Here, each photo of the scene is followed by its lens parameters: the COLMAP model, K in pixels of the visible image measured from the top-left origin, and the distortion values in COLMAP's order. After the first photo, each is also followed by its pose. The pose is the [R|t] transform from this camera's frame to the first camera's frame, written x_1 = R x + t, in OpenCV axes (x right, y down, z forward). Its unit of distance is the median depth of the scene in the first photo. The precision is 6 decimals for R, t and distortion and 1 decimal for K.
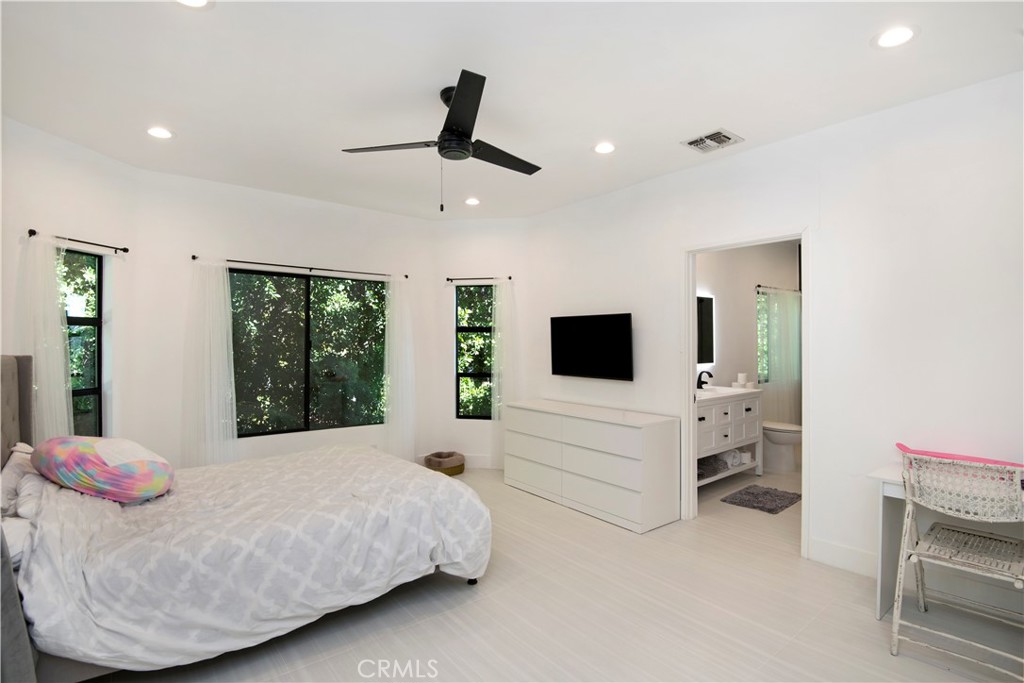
lens RADIAL K [[492.2, 0, 512.0], [0, 492.2, 341.5], [0, 0, 1]] dist [-0.032309, -0.000327]
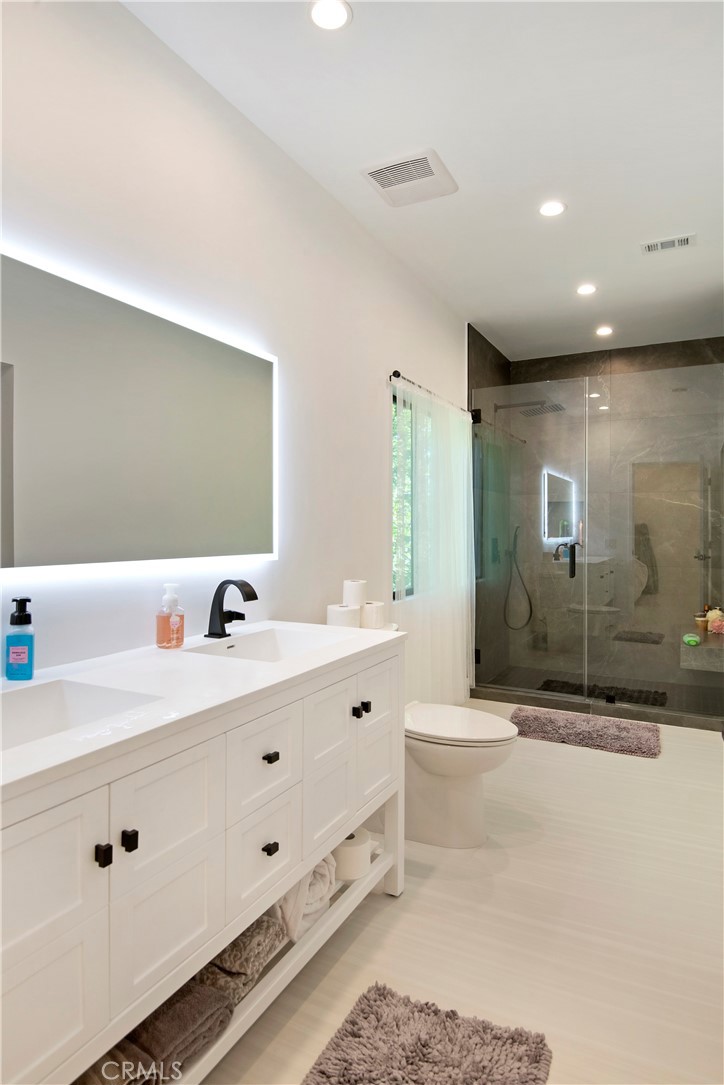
lens RADIAL K [[626.1, 0, 362.0], [0, 626.1, 542.5], [0, 0, 1]] dist [0.000281, -0.000065]
pose [[0.915833, -0.003101, 0.401546, 0.295153], [-0.004416, 0.999832, 0.017795, 0.028584], [-0.401534, -0.018070, 0.915666, 0.580336]]
